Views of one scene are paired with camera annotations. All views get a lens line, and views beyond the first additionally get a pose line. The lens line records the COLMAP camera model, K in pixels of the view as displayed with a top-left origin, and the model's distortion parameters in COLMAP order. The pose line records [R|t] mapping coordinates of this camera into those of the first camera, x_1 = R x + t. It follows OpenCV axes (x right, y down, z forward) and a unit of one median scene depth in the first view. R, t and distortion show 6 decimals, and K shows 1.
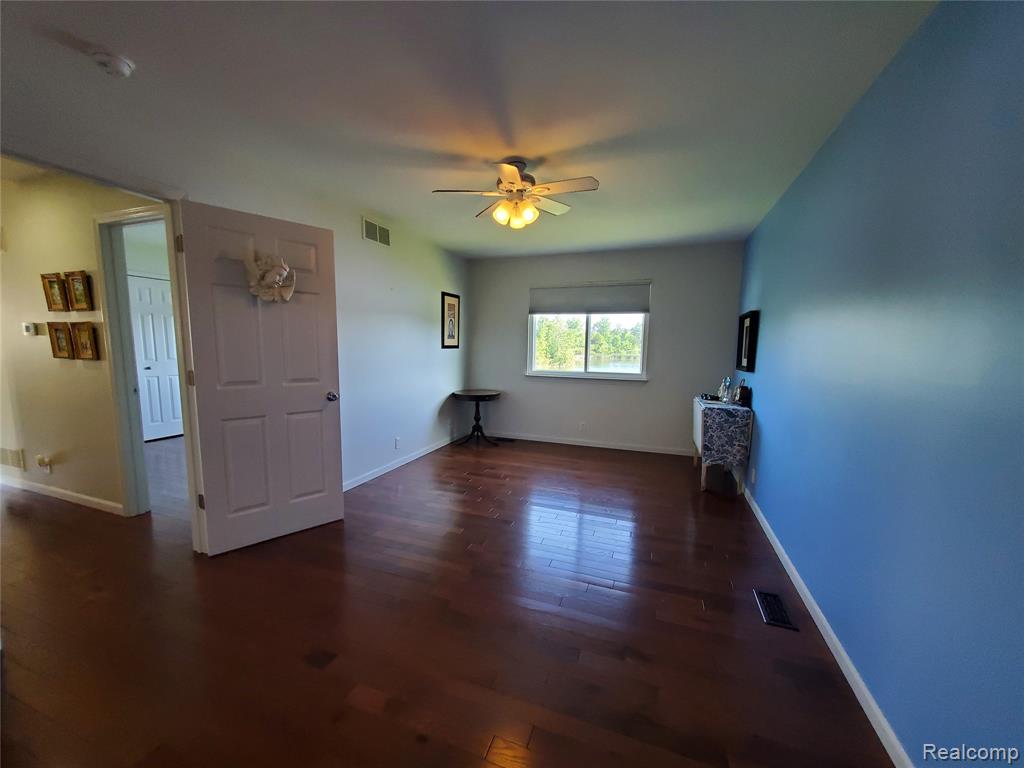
lens RADIAL K [[403.6, 0, 508.5], [0, 403.6, 386.3], [0, 0, 1]] dist [0.002312, -0.000409]
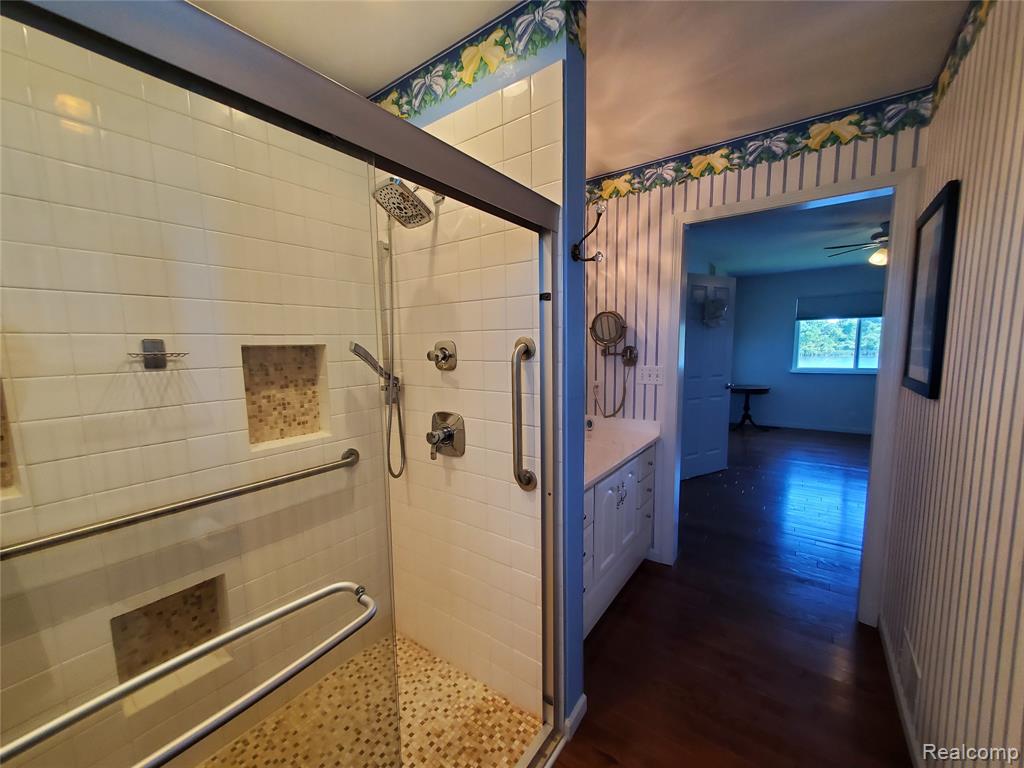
lens RADIAL K [[403.6, 0, 506.4], [0, 403.6, 390.4], [0, 0, 1]] dist [0.002312, -0.000409]
pose [[0.961248, -0.000471, -0.275686, -0.457576], [0.002568, 0.999970, 0.007246, 0.015189], [0.275674, -0.007673, 0.961220, -0.383224]]
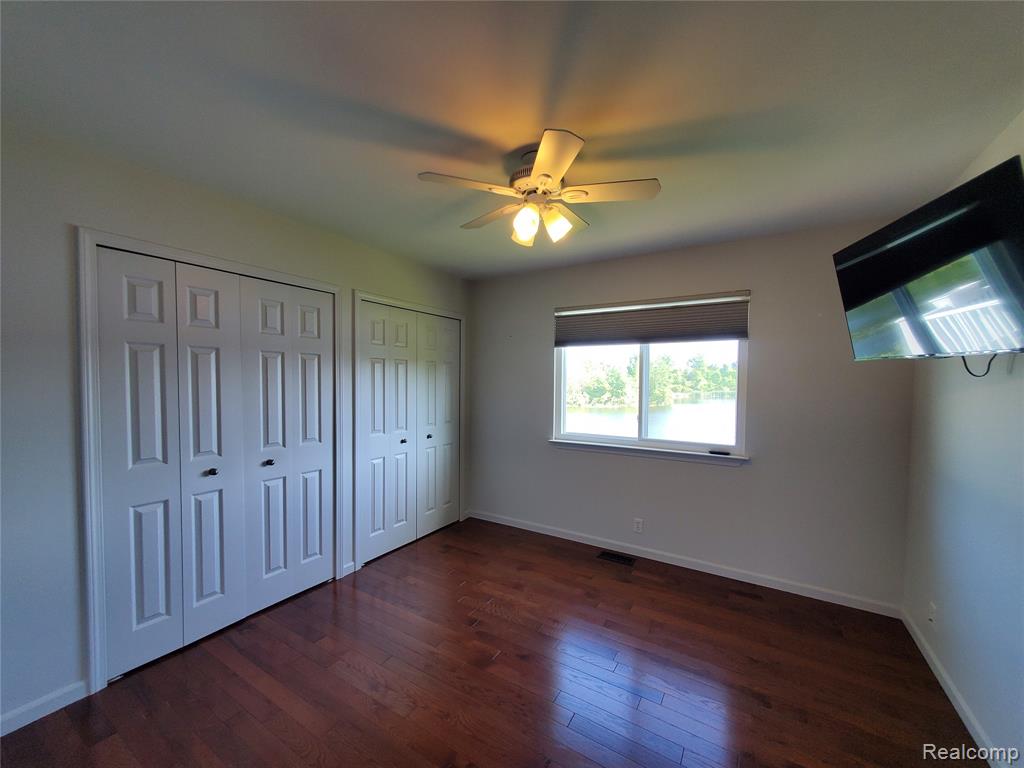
lens RADIAL K [[403.6, 0, 510.0], [0, 403.6, 387.4], [0, 0, 1]] dist [0.002312, -0.000409]
pose [[0.976704, -0.006669, -0.214488, 0.131089], [-0.012471, 0.996064, -0.087757, -0.058911], [0.214229, 0.088388, 0.972776, 0.372704]]
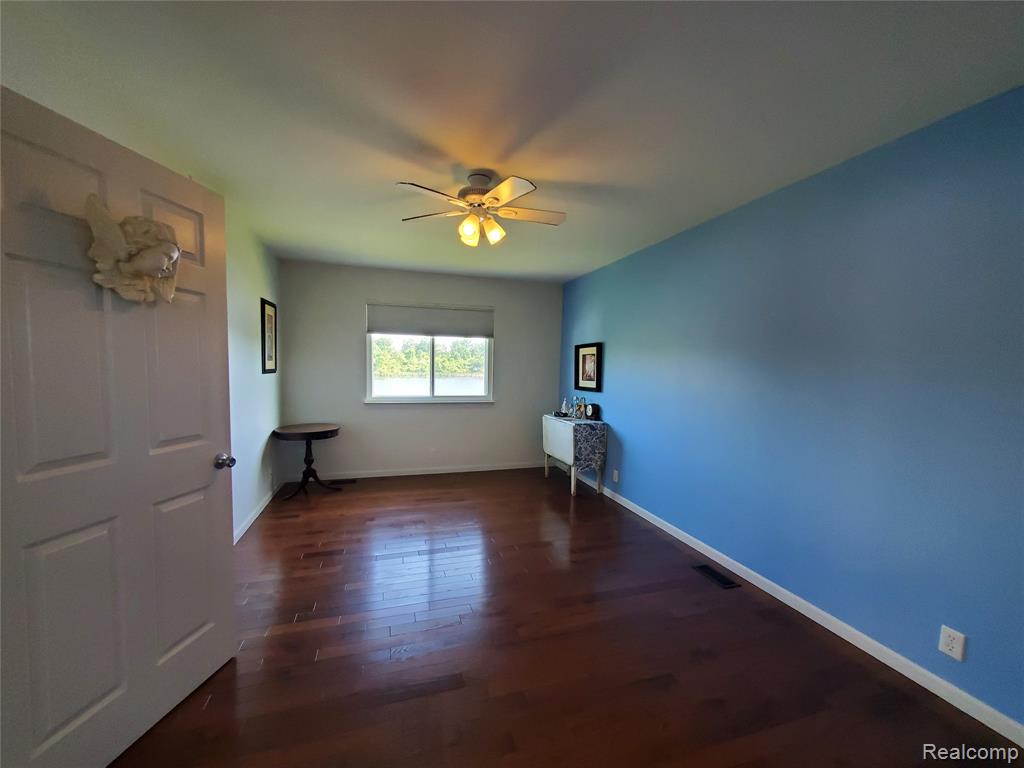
lens RADIAL K [[403.6, 0, 504.4], [0, 403.6, 386.7], [0, 0, 1]] dist [0.002312, -0.000409]
pose [[0.794272, -0.031802, 0.606730, -0.260486], [0.055958, 0.998214, -0.020933, -0.028663], [-0.604980, 0.050578, 0.794632, 0.136708]]
